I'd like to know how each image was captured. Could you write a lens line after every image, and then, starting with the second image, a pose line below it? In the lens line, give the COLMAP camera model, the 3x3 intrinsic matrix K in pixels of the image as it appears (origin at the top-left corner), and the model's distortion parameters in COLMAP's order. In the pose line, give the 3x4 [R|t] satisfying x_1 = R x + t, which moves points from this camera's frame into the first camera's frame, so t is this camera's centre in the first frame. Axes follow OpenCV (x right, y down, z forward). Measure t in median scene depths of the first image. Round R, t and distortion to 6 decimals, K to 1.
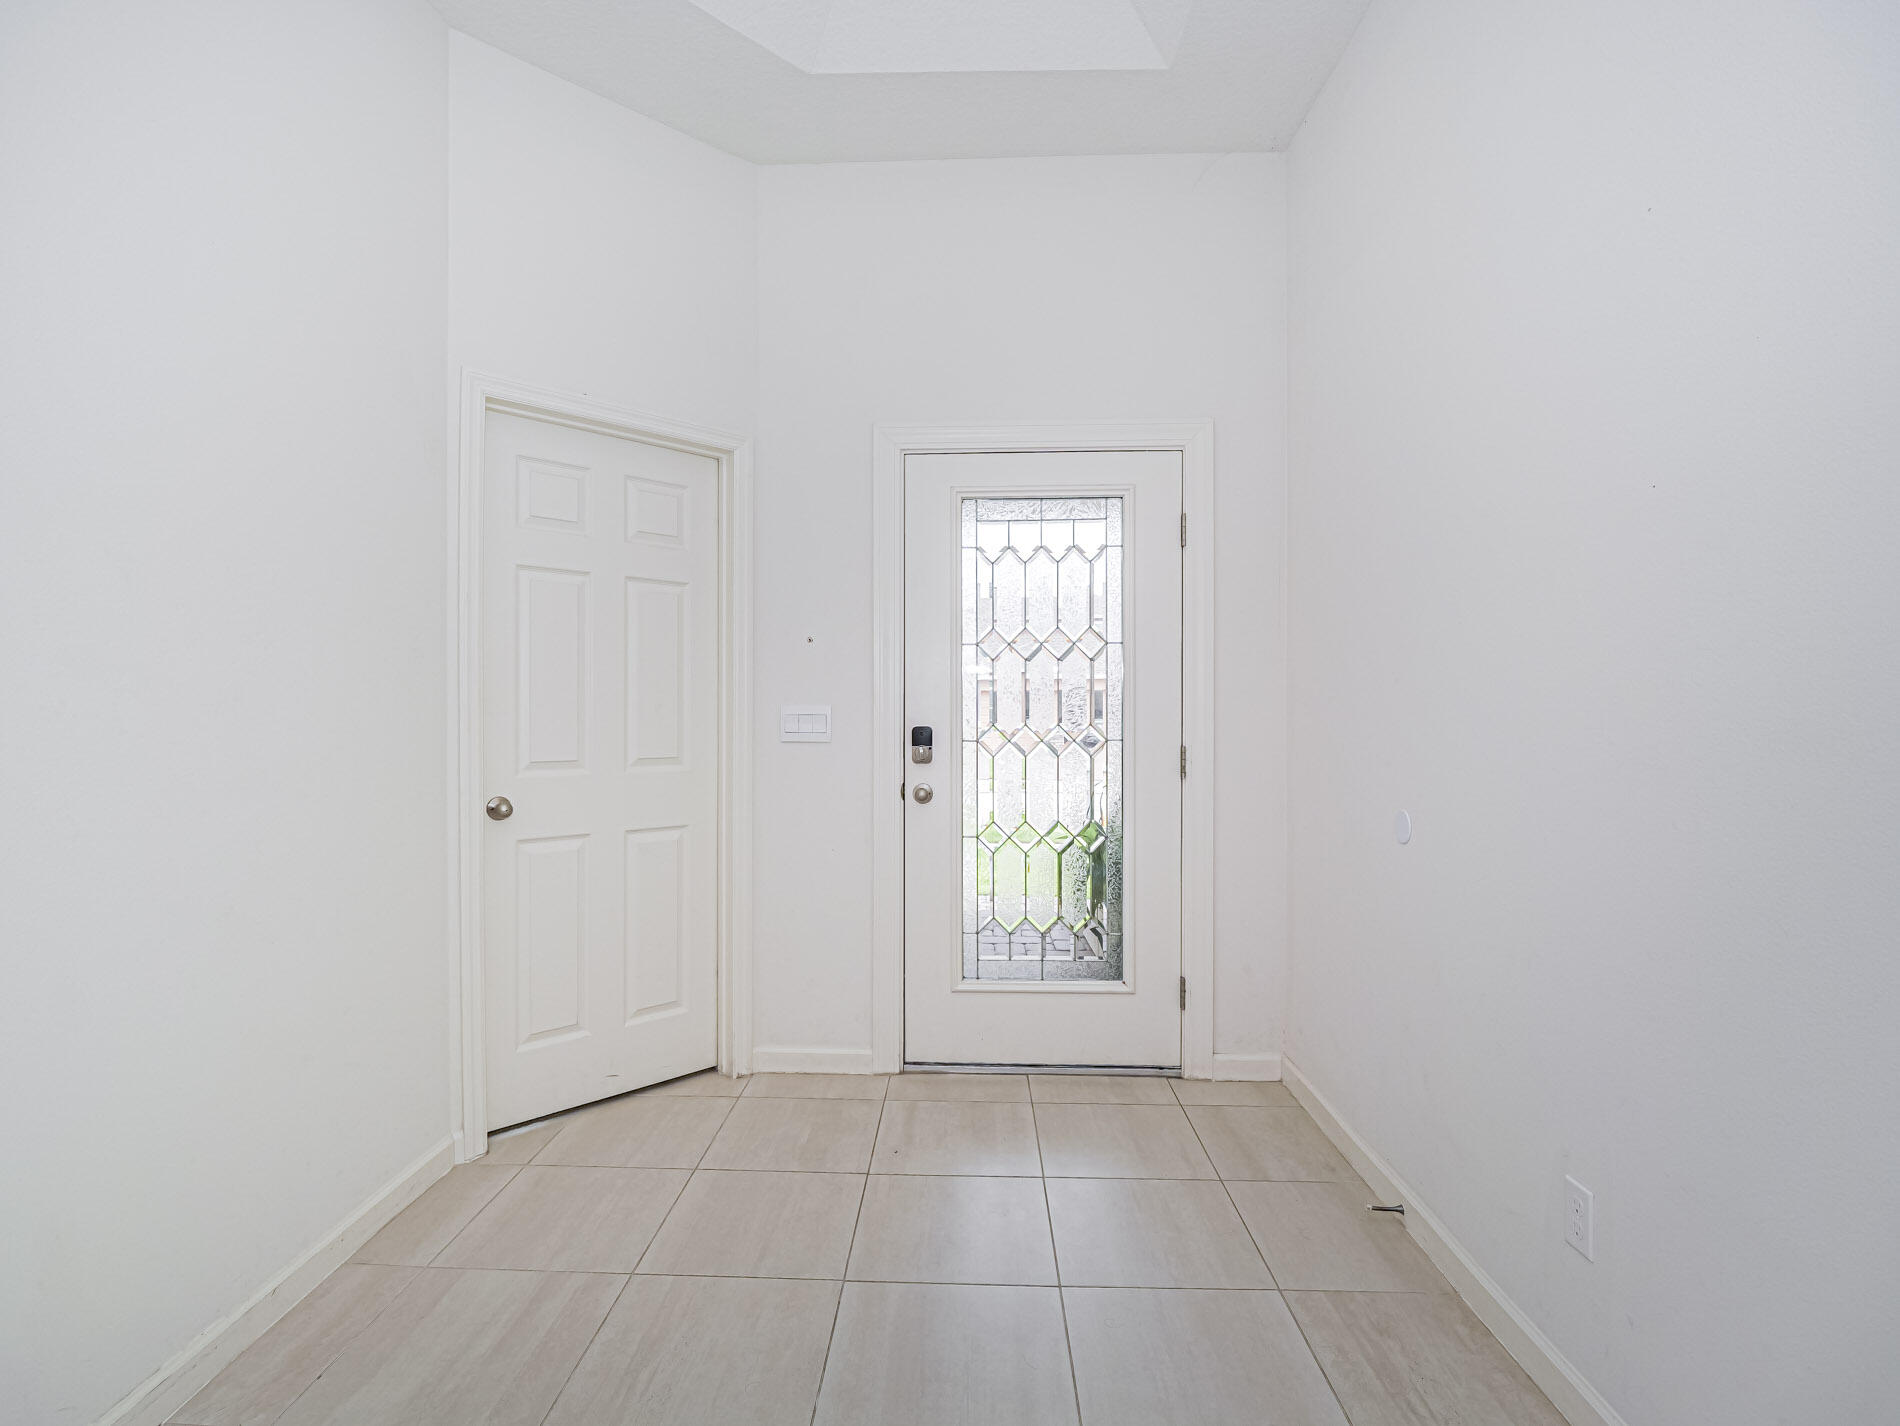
lens RADIAL K [[922.9, 0, 949.0], [0, 922.9, 713.5], [0, 0, 1]] dist [-0.009097, -0.002751]
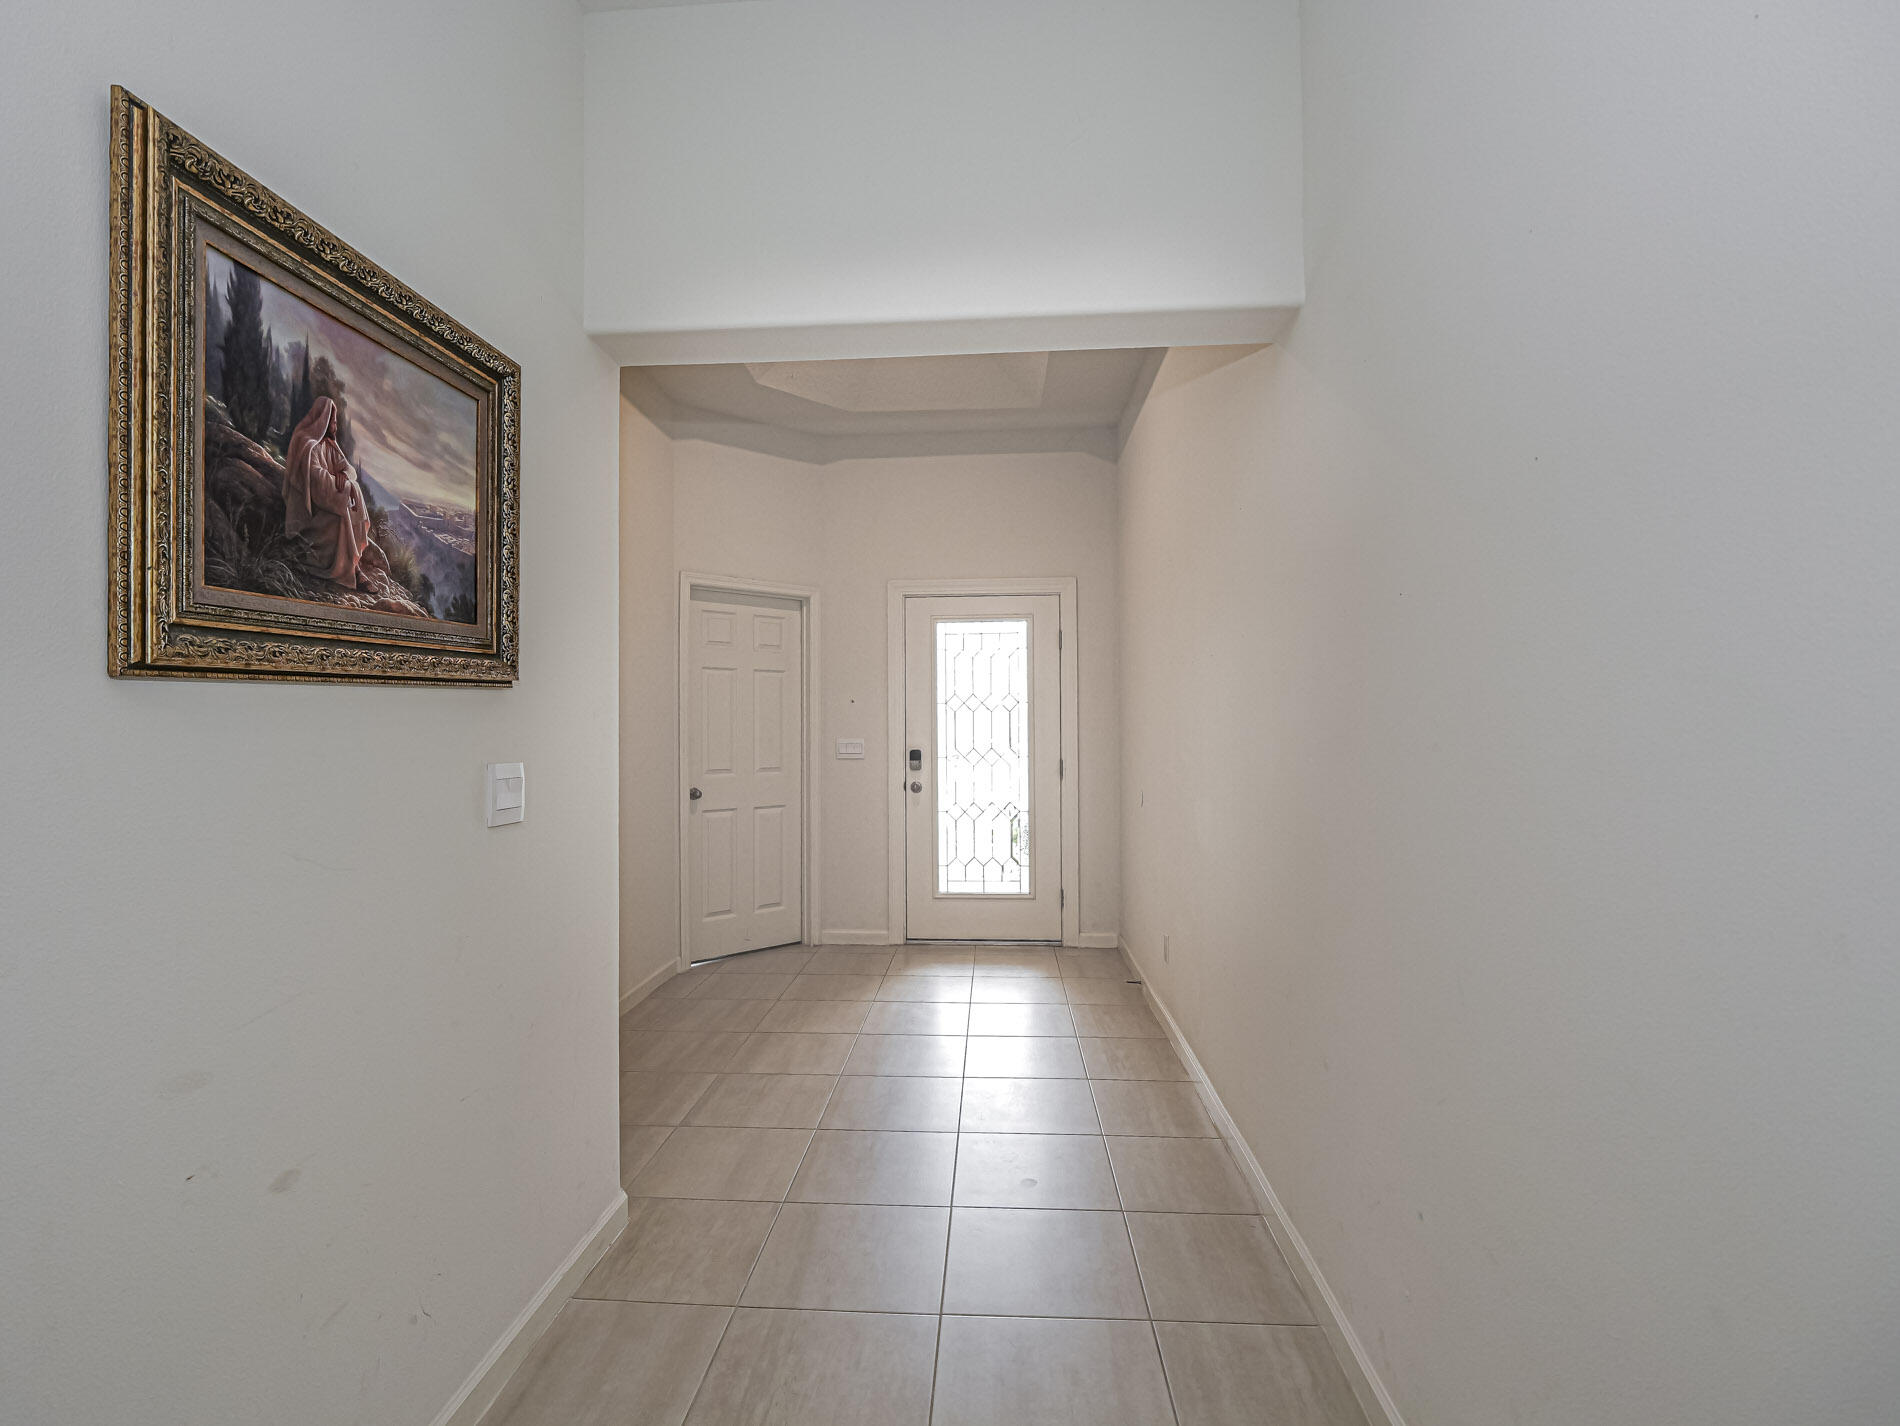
lens RADIAL K [[922.9, 0, 945.5], [0, 922.9, 716.7], [0, 0, 1]] dist [-0.009097, -0.002751]
pose [[0.999576, -0.006375, -0.028418, 0.081663], [0.006036, 0.999910, -0.012003, -0.027884], [0.028492, 0.011827, 0.999524, -0.792539]]
